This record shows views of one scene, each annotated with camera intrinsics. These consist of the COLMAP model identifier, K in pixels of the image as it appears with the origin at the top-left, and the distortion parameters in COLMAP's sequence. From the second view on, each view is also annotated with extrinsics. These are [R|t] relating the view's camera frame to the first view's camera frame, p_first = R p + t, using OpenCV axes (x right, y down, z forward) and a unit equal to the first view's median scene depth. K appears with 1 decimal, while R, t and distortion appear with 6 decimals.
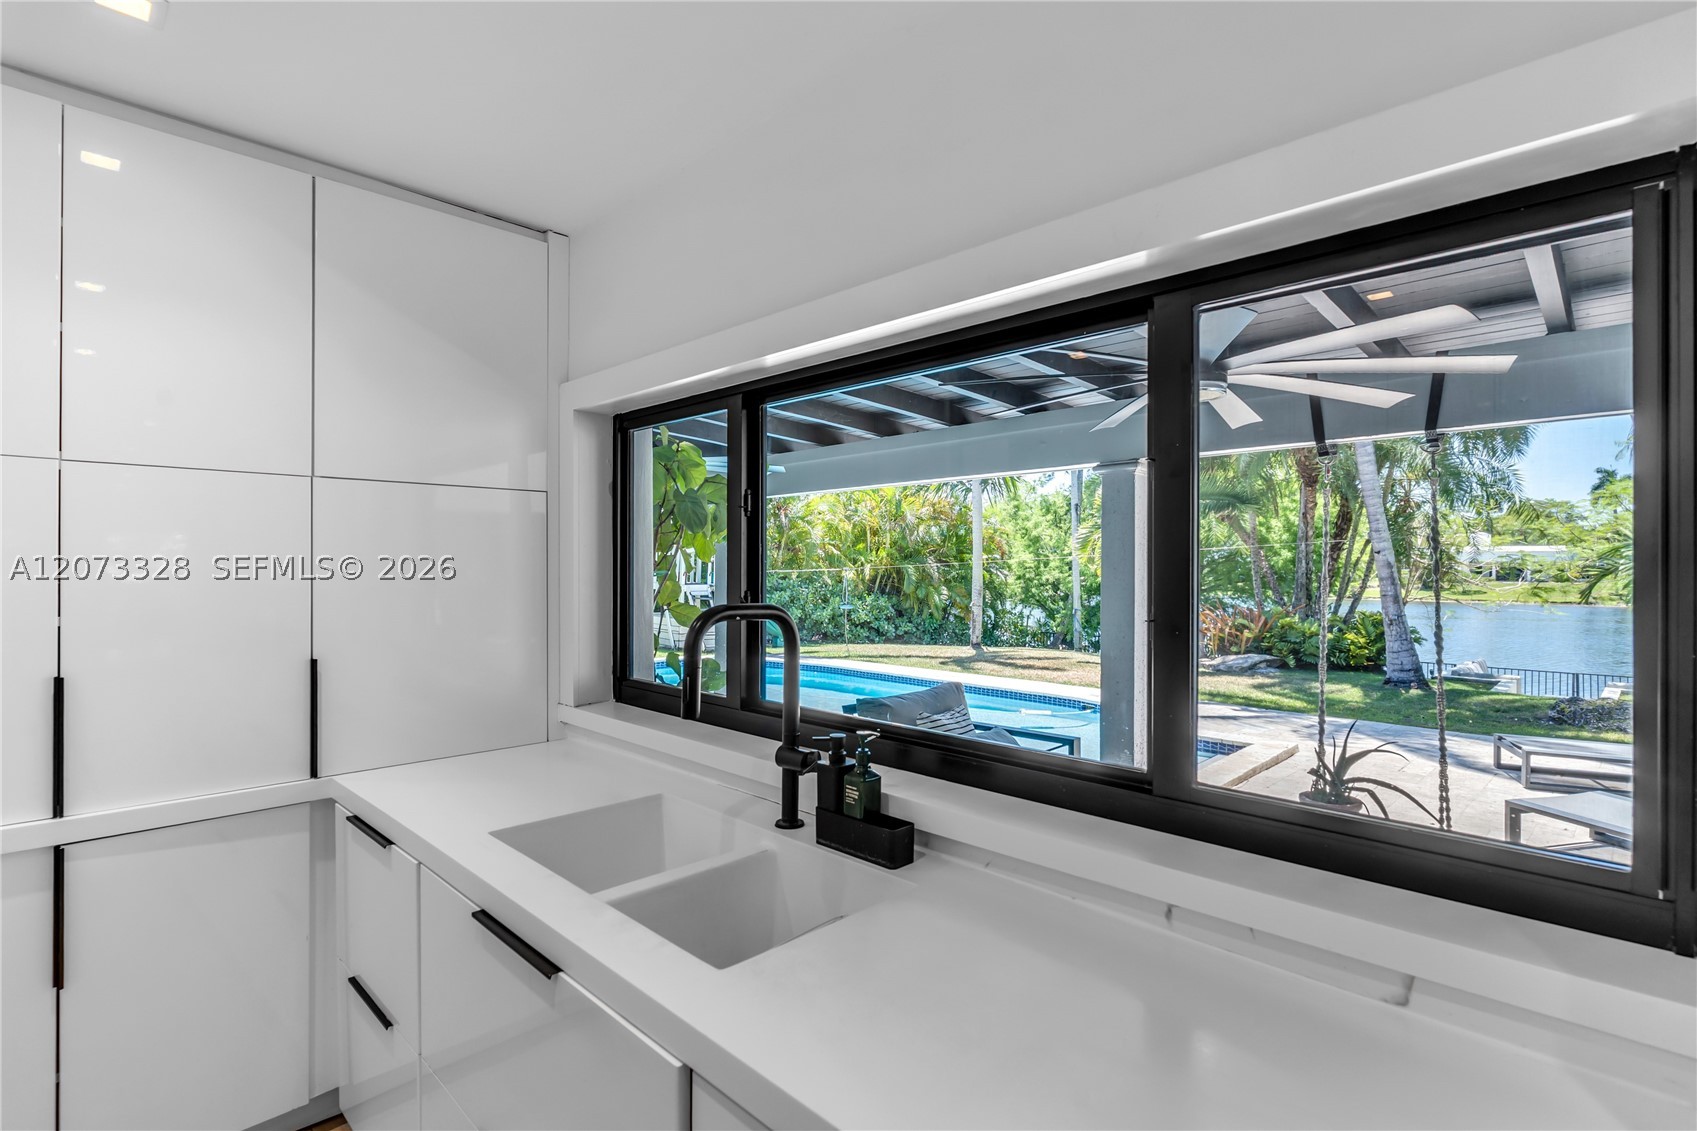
lens RADIAL K [[804.6, 0, 848.5], [0, 804.6, 565.5], [0, 0, 1]] dist [0.000840, 0.000056]
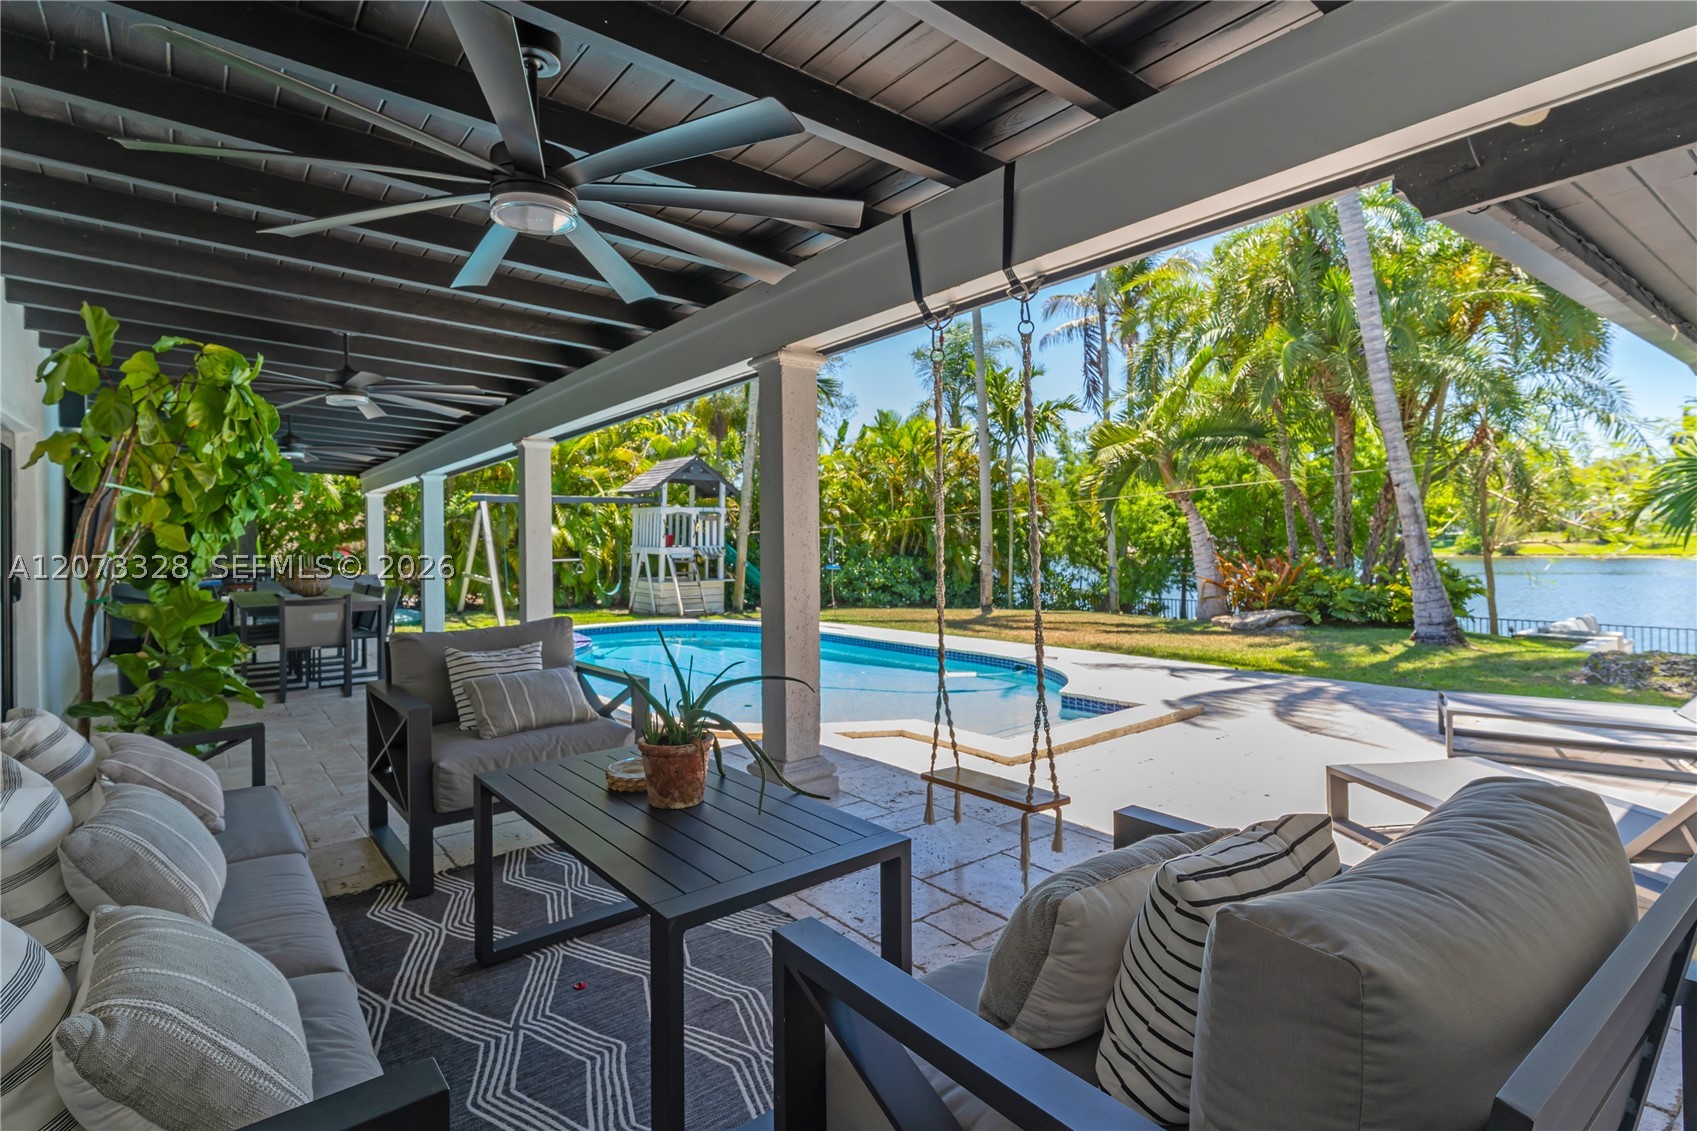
lens RADIAL K [[830.1, 0, 847.1], [0, 830.1, 541.7], [0, 0, 1]] dist [-0.000206, 0.000073]
pose [[0.991391, -0.024291, -0.128661, 0.149742], [0.025141, 0.999671, 0.004988, 0.018532], [0.128498, -0.008180, 0.991676, 0.044615]]
